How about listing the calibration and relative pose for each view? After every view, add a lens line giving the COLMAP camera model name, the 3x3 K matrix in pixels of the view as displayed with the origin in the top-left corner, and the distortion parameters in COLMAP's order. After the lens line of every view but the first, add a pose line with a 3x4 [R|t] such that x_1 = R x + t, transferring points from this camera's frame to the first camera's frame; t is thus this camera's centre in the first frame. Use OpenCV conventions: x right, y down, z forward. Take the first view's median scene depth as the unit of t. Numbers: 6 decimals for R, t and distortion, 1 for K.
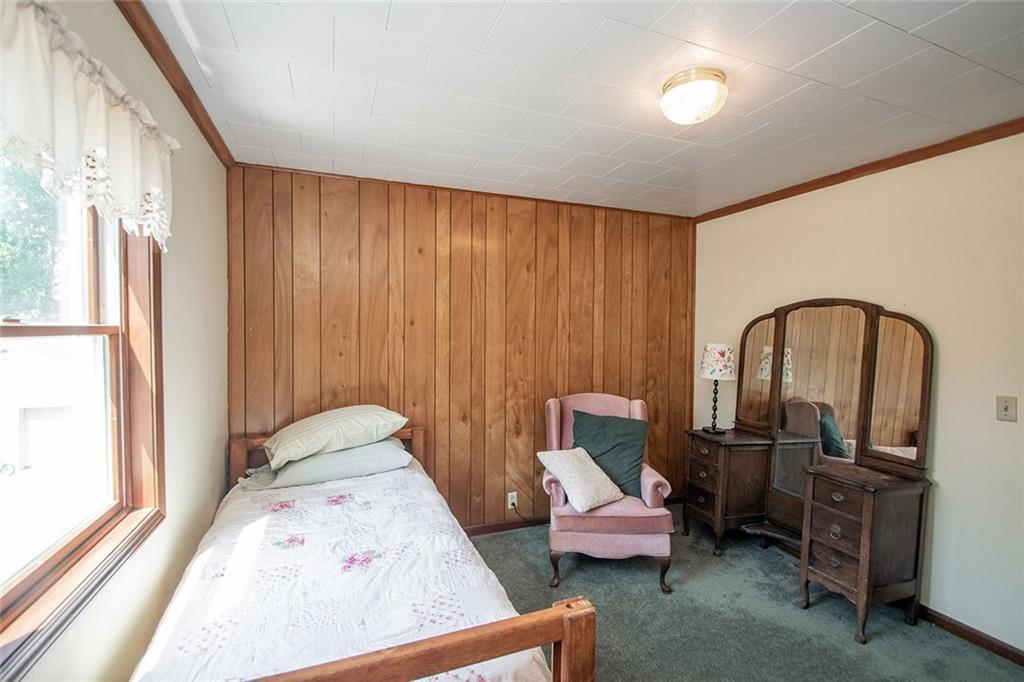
lens RADIAL K [[450.3, 0, 511.7], [0, 450.3, 341.3], [0, 0, 1]] dist [0.001048, -0.004699]
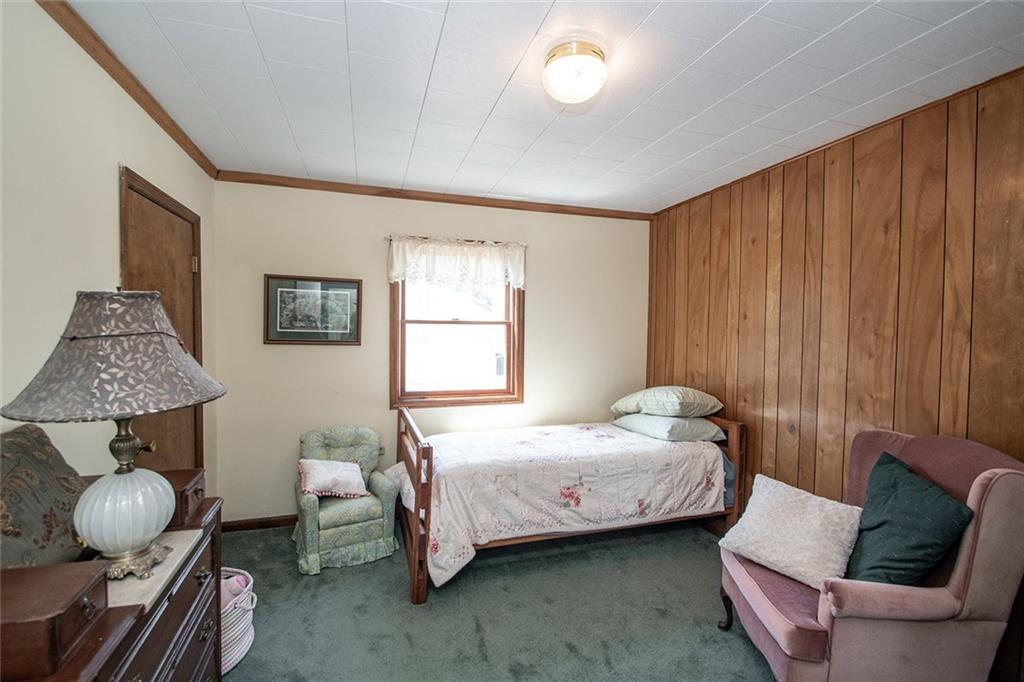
lens RADIAL K [[450.3, 0, 509.8], [0, 450.3, 339.1], [0, 0, 1]] dist [0.001048, -0.004699]
pose [[-0.057261, 0.016030, -0.998231, 0.742485], [-0.037699, 0.999123, 0.018206, 0.008564], [0.997647, 0.038675, -0.056606, 0.509495]]
